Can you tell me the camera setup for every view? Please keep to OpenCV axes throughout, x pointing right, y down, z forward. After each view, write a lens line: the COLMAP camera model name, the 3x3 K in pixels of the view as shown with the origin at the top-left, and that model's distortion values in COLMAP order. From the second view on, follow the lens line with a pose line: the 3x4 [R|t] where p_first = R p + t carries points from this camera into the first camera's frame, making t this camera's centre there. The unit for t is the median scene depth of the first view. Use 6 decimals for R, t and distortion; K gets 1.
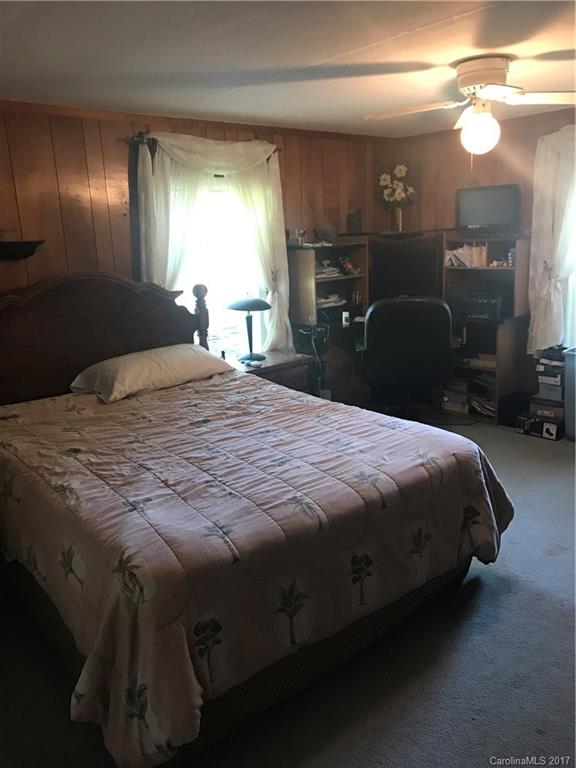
lens RADIAL K [[628.7, 0, 286.6], [0, 628.7, 383.4], [0, 0, 1]] dist [0.012909, 0.002219]
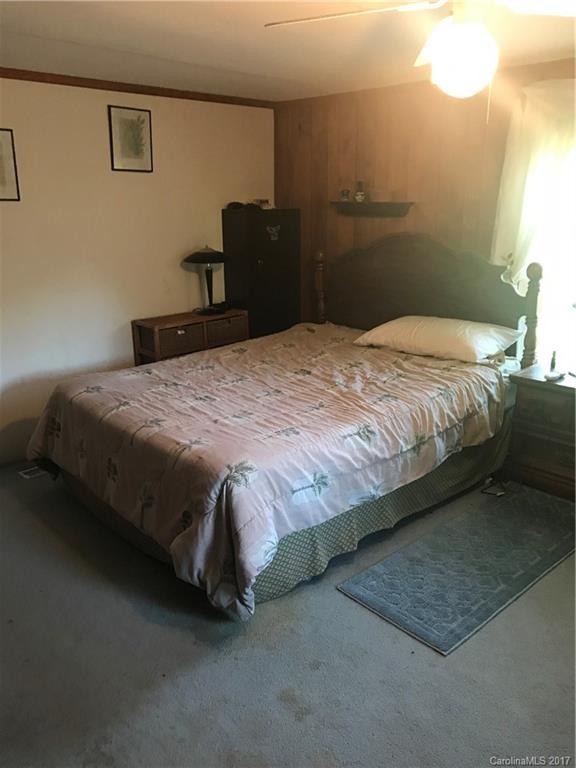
lens RADIAL K [[628.7, 0, 286.5], [0, 628.7, 384.1], [0, 0, 1]] dist [0.012909, 0.002219]
pose [[0.067401, 0.337556, -0.938889, 0.979513], [-0.233593, 0.920213, 0.314073, -0.279275], [0.969996, 0.198150, 0.140874, 0.829276]]
